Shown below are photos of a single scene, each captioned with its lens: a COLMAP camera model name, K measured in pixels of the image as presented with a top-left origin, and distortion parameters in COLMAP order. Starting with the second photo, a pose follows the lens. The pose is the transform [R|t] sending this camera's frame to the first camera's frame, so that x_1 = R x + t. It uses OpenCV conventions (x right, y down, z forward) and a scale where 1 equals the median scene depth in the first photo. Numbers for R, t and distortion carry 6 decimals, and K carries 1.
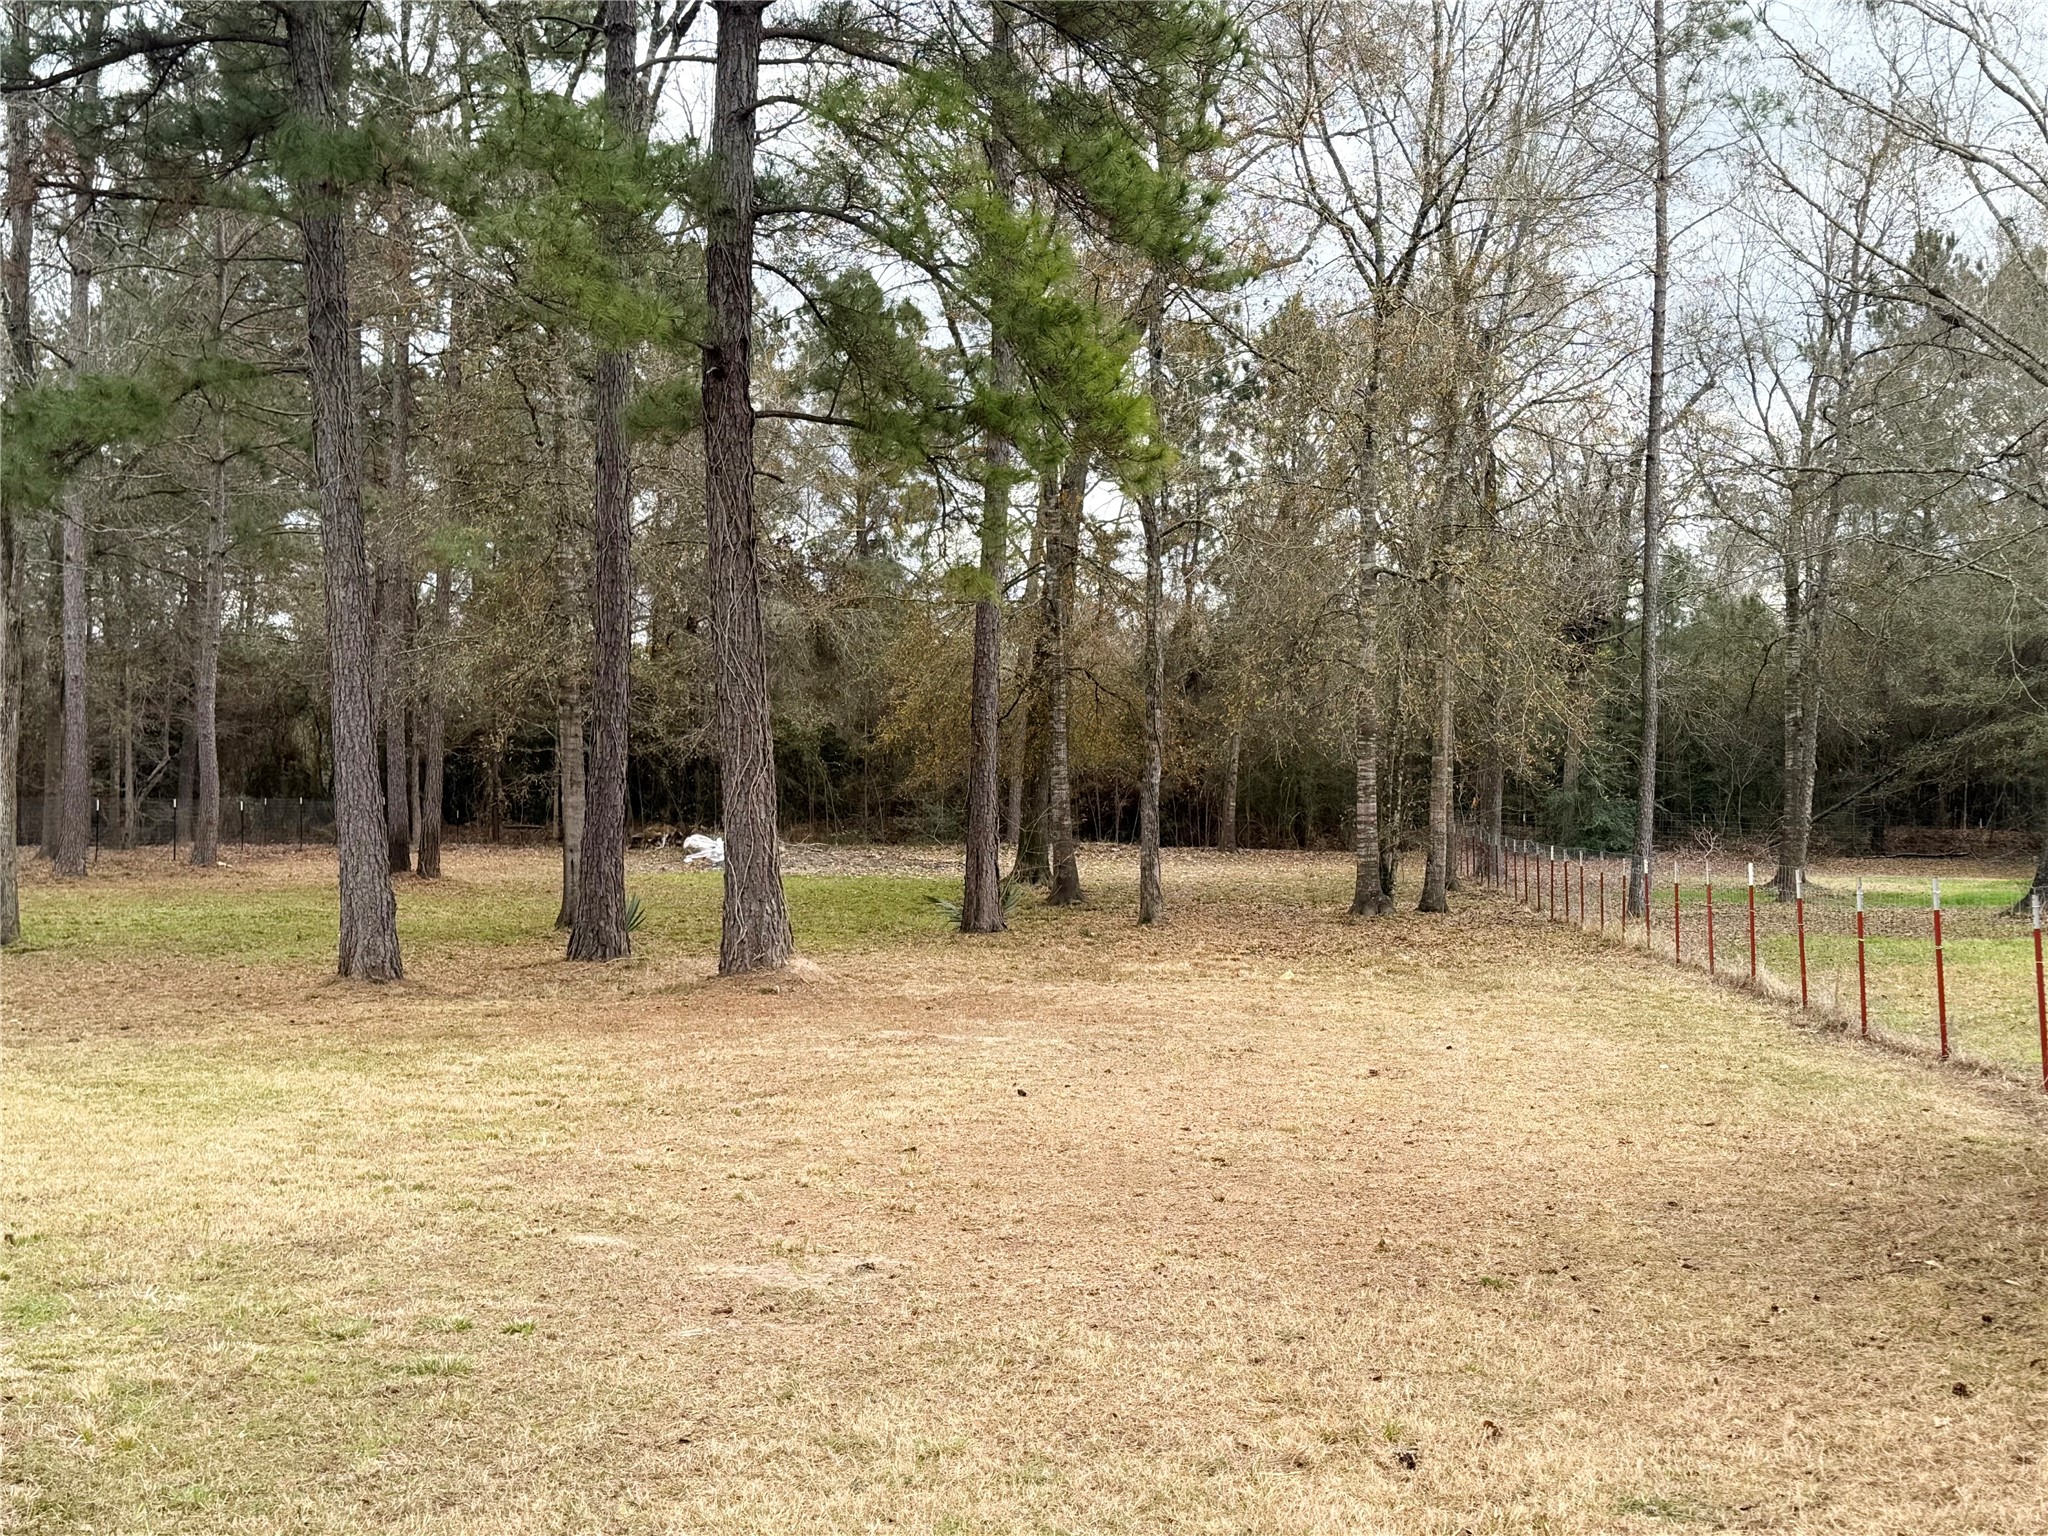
lens RADIAL K [[2573.2, 0, 1024.0], [0, 2573.2, 768.0], [0, 0, 1]] dist [0.122965, -0.013177]
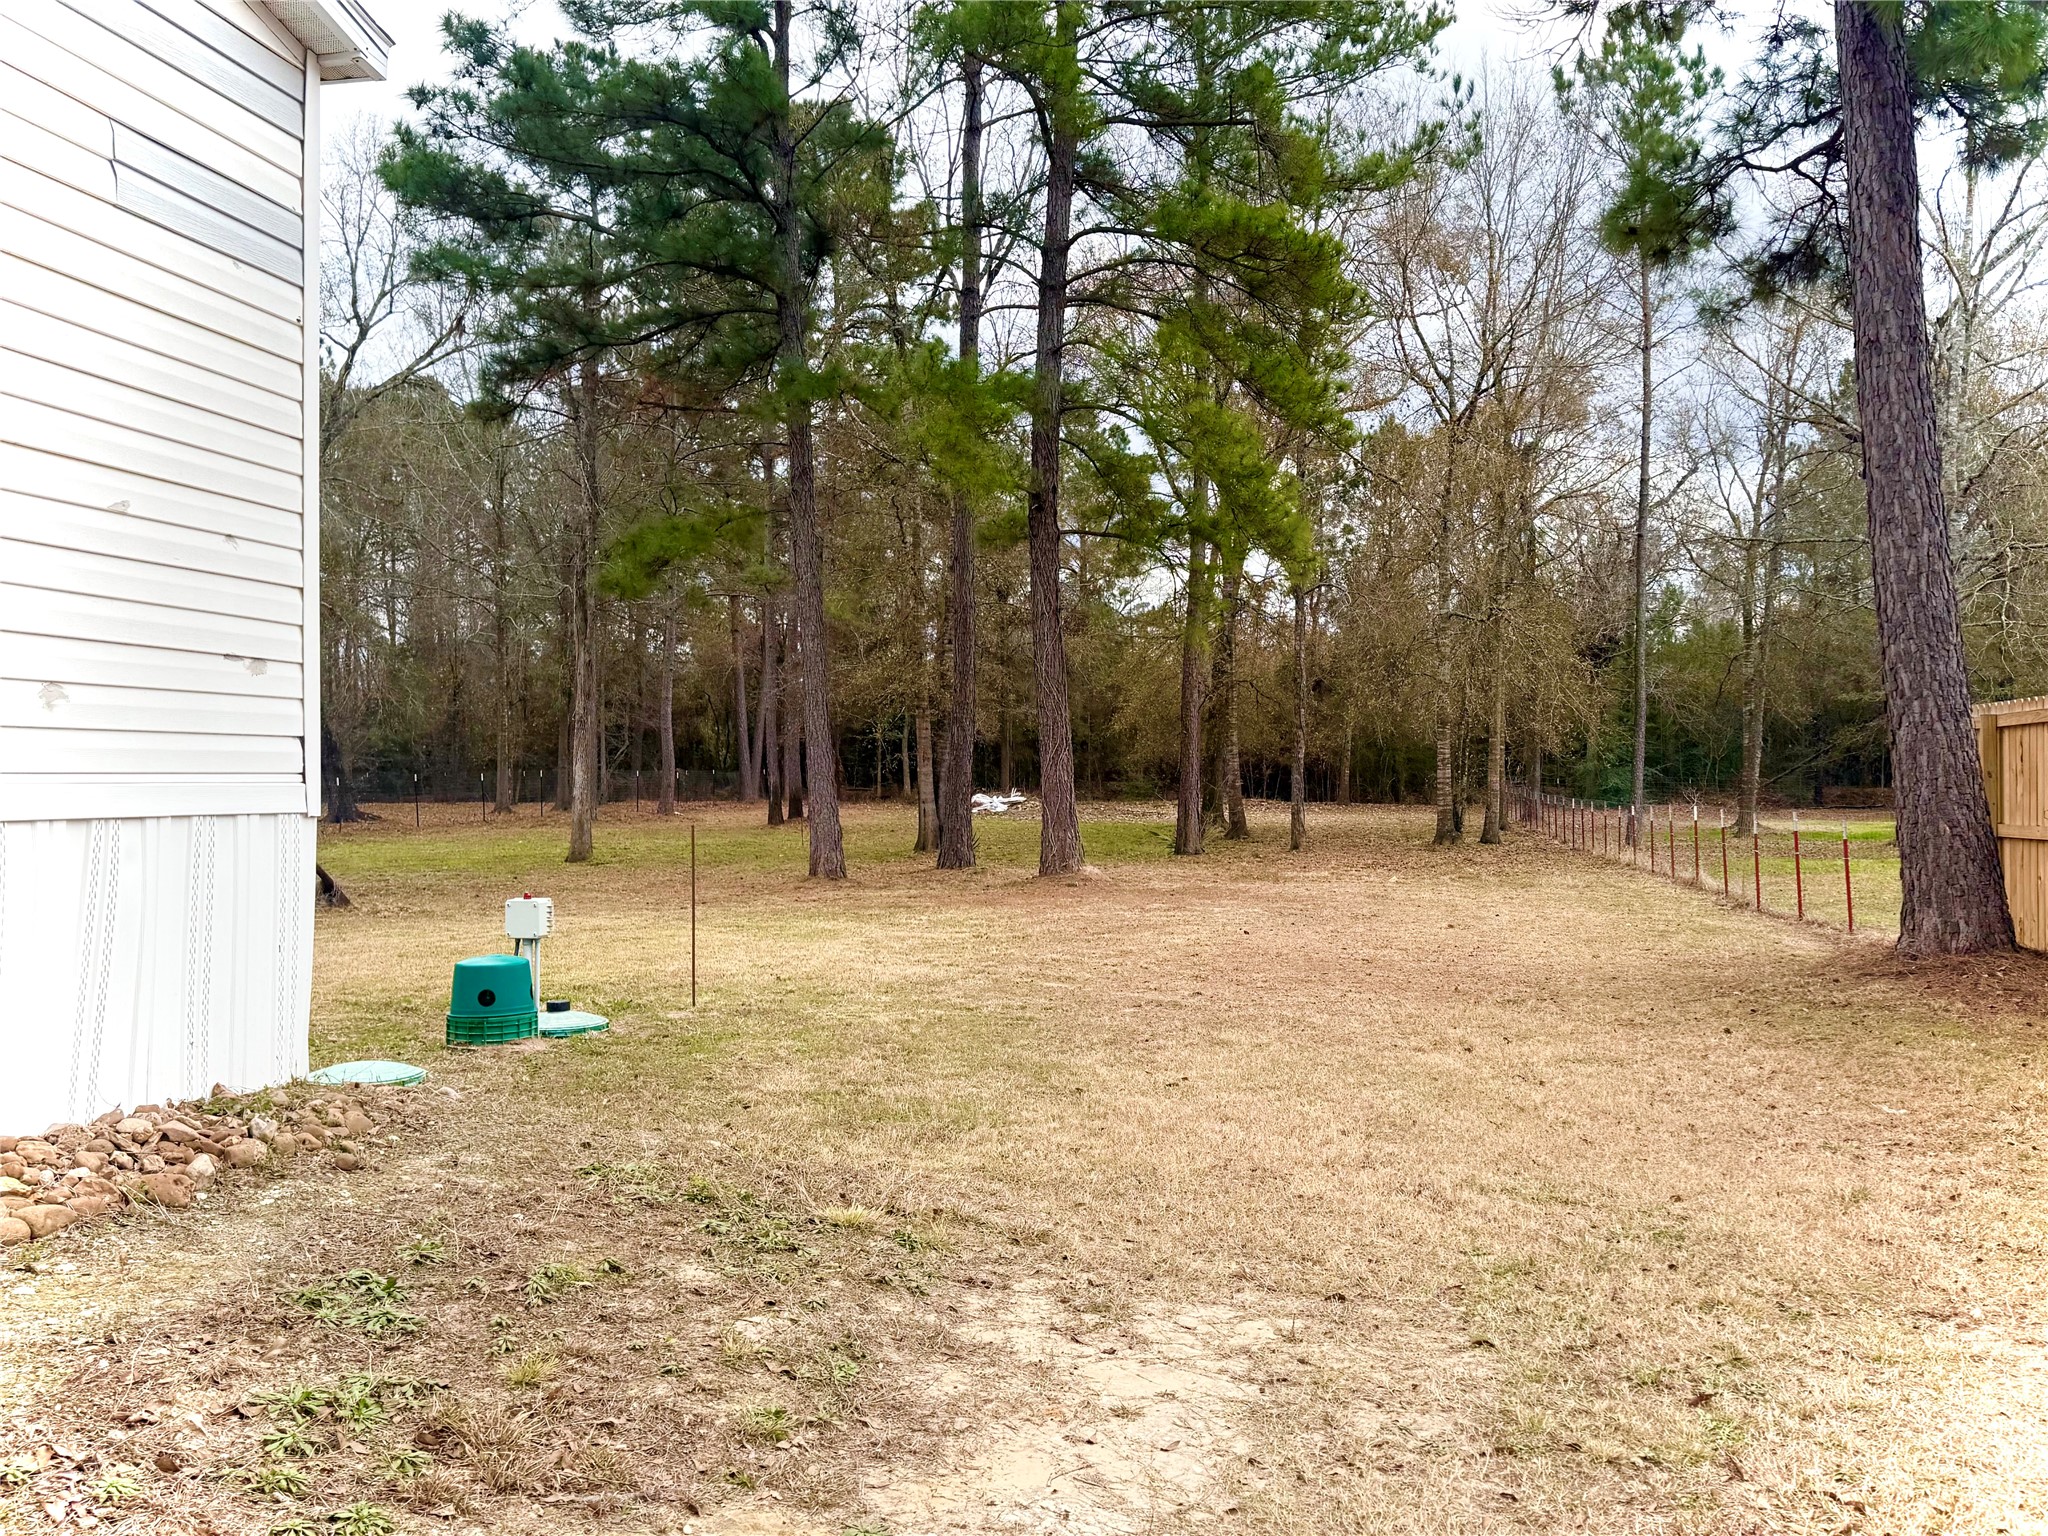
lens RADIAL K [[1879.2, 0, 1014.0], [0, 1879.2, 757.6], [0, 0, 1]] dist [0.169684, -0.325450]
pose [[0.995907, -0.004829, -0.090257, -0.015792], [0.005295, 0.999974, 0.004925, -0.000379], [0.090231, -0.005383, 0.995906, -0.112472]]
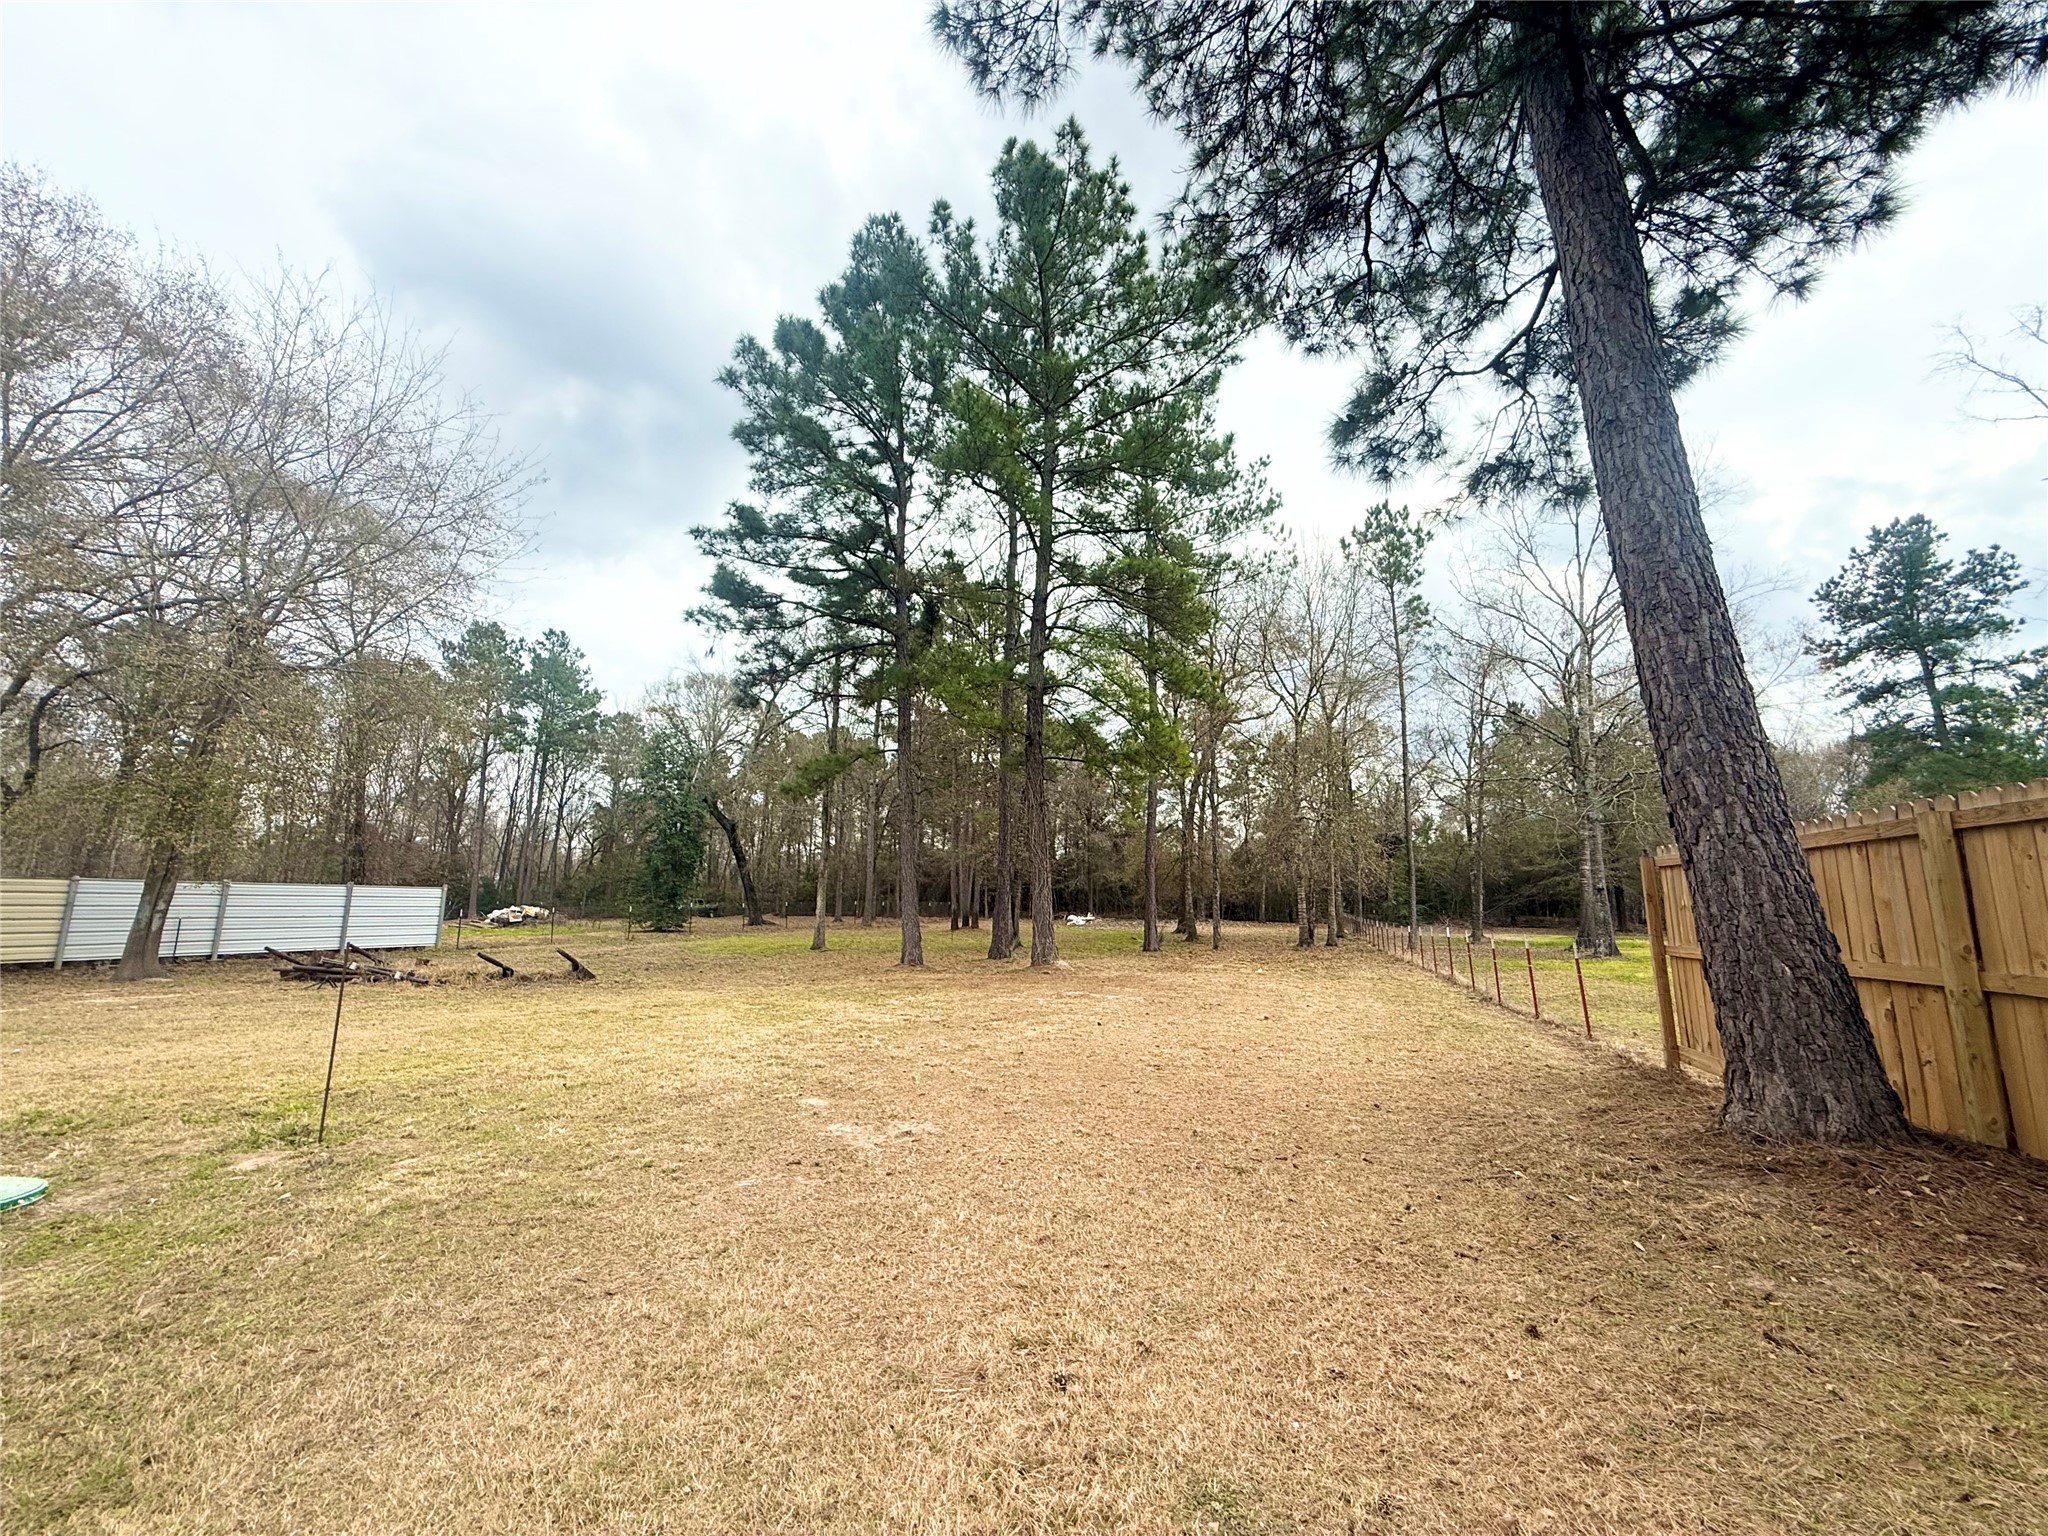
lens RADIAL K [[815.8, 0, 1018.0], [0, 815.8, 767.2], [0, 0, 1]] dist [0.000713, 0.000071]
pose [[0.974741, -0.031547, -0.221097, 0.036637], [-0.003118, 0.987955, -0.154712, 0.004577], [0.223315, 0.151493, 0.962902, 0.091025]]
